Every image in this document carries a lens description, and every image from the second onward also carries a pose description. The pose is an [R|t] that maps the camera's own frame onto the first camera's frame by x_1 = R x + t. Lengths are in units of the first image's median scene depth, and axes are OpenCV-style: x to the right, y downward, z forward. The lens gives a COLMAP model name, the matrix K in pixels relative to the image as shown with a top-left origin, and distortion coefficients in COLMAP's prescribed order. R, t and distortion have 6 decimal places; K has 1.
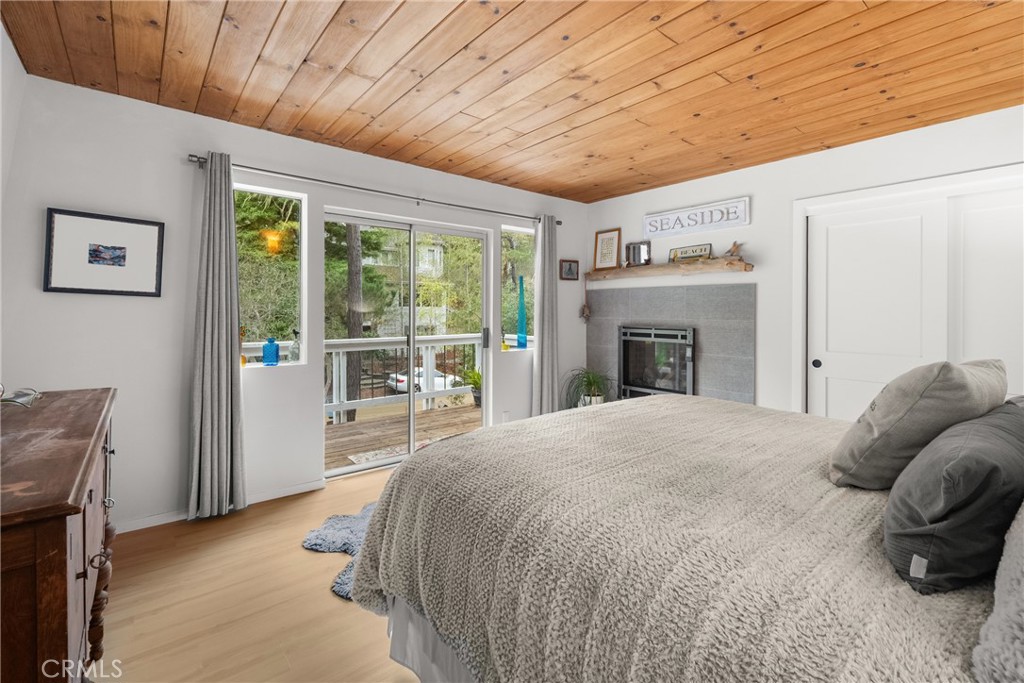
lens RADIAL K [[460.6, 0, 511.8], [0, 460.6, 310.1], [0, 0, 1]] dist [0.002041, -0.000508]
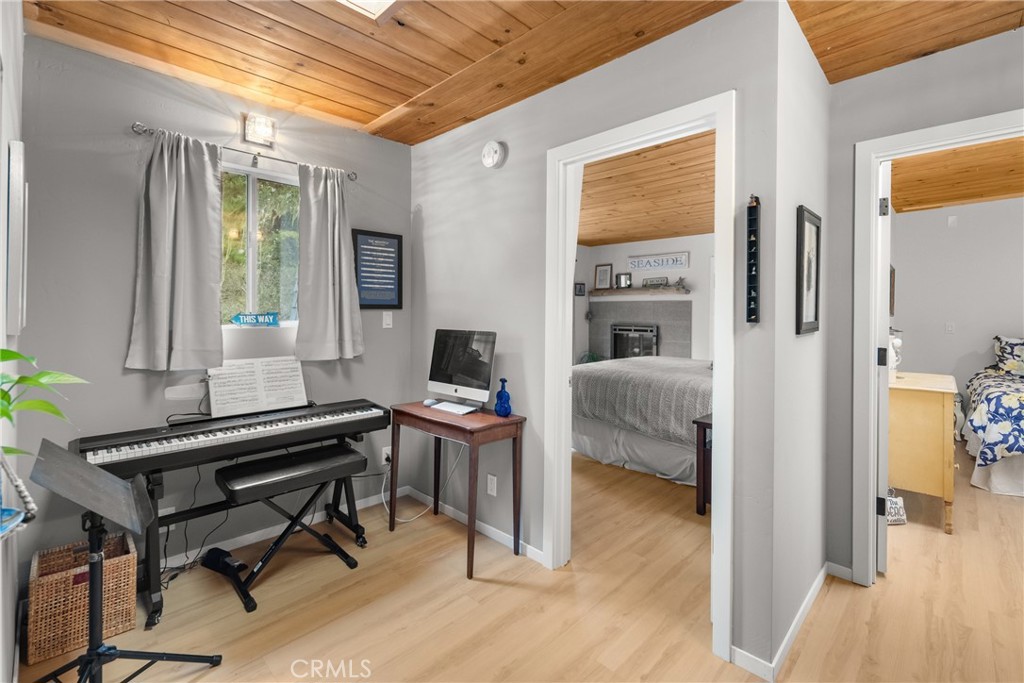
lens RADIAL K [[460.6, 0, 511.8], [0, 460.6, 310.1], [0, 0, 1]] dist [0.002041, -0.000508]
pose [[0.994066, 0.006511, 0.108586, -0.322643], [-0.005836, 0.999962, -0.006537, -0.004679], [-0.108625, 0.005864, 0.994066, -0.633950]]
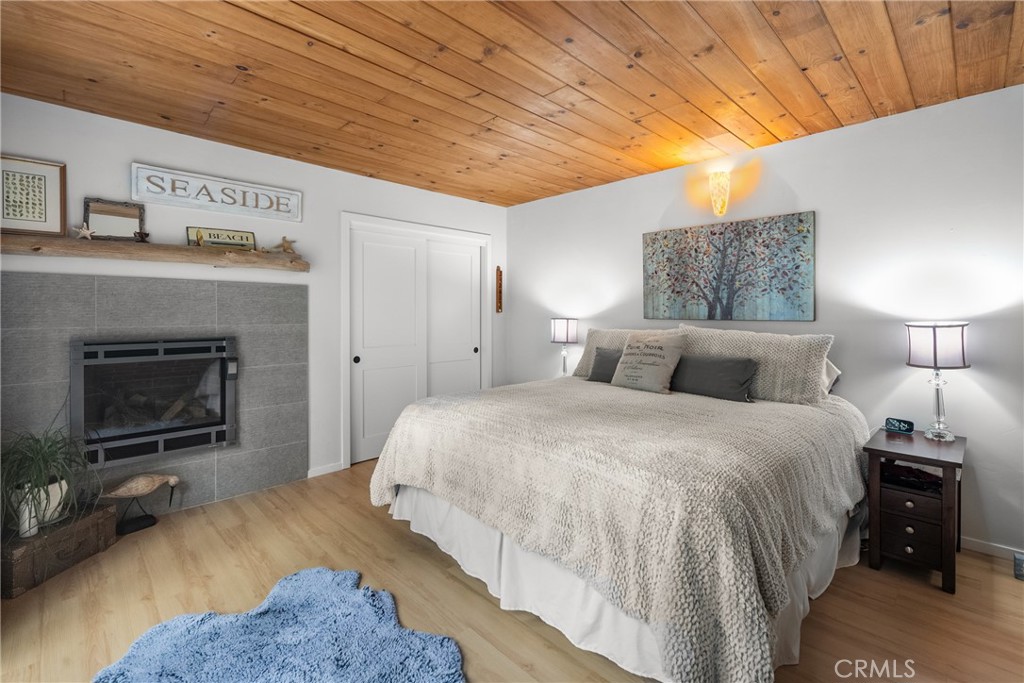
lens RADIAL K [[460.6, 0, 511.8], [0, 460.6, 310.1], [0, 0, 1]] dist [0.002041, -0.000508]
pose [[-0.098893, 0.004395, 0.995088, -0.412176], [-0.001085, 0.999989, -0.004525, -0.002026], [-0.995097, -0.001527, -0.098887, 0.588087]]
